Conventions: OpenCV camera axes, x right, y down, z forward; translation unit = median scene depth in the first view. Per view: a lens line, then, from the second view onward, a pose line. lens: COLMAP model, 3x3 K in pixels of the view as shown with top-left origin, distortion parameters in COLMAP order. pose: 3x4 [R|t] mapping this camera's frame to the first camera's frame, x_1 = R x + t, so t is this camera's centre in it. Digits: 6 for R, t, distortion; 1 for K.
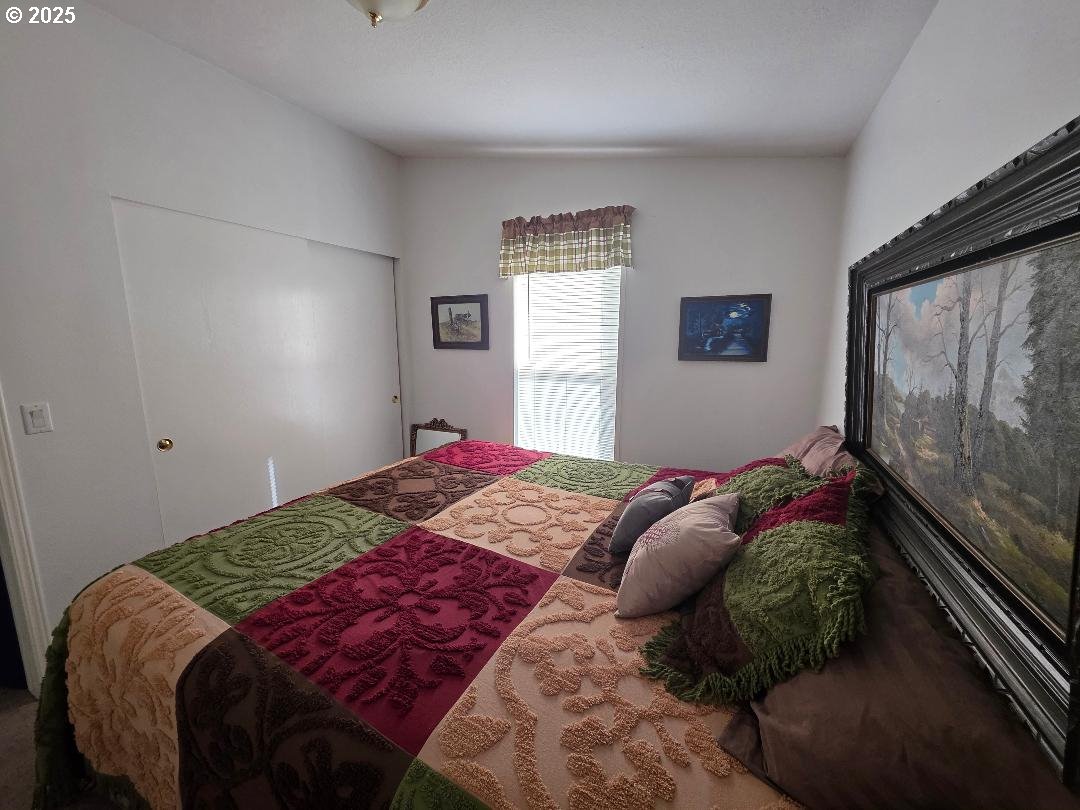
lens RADIAL K [[430.6, 0, 541.1], [0, 430.6, 405.4], [0, 0, 1]] dist [0.002780, -0.000244]
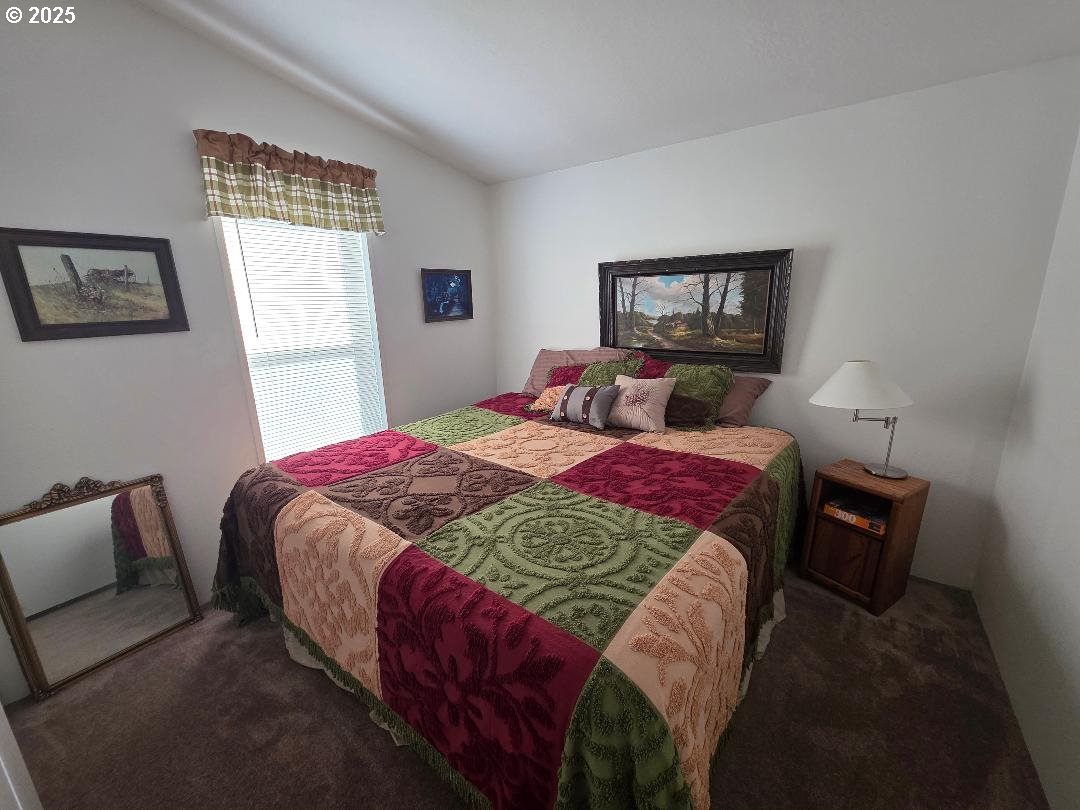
lens RADIAL K [[430.6, 0, 540.7], [0, 430.6, 400.7], [0, 0, 1]] dist [0.002780, -0.000244]
pose [[0.181305, -0.232989, 0.955429, -0.838707], [0.185822, 0.962146, 0.199364, -0.080377], [-0.965712, 0.141394, 0.217736, 0.500258]]
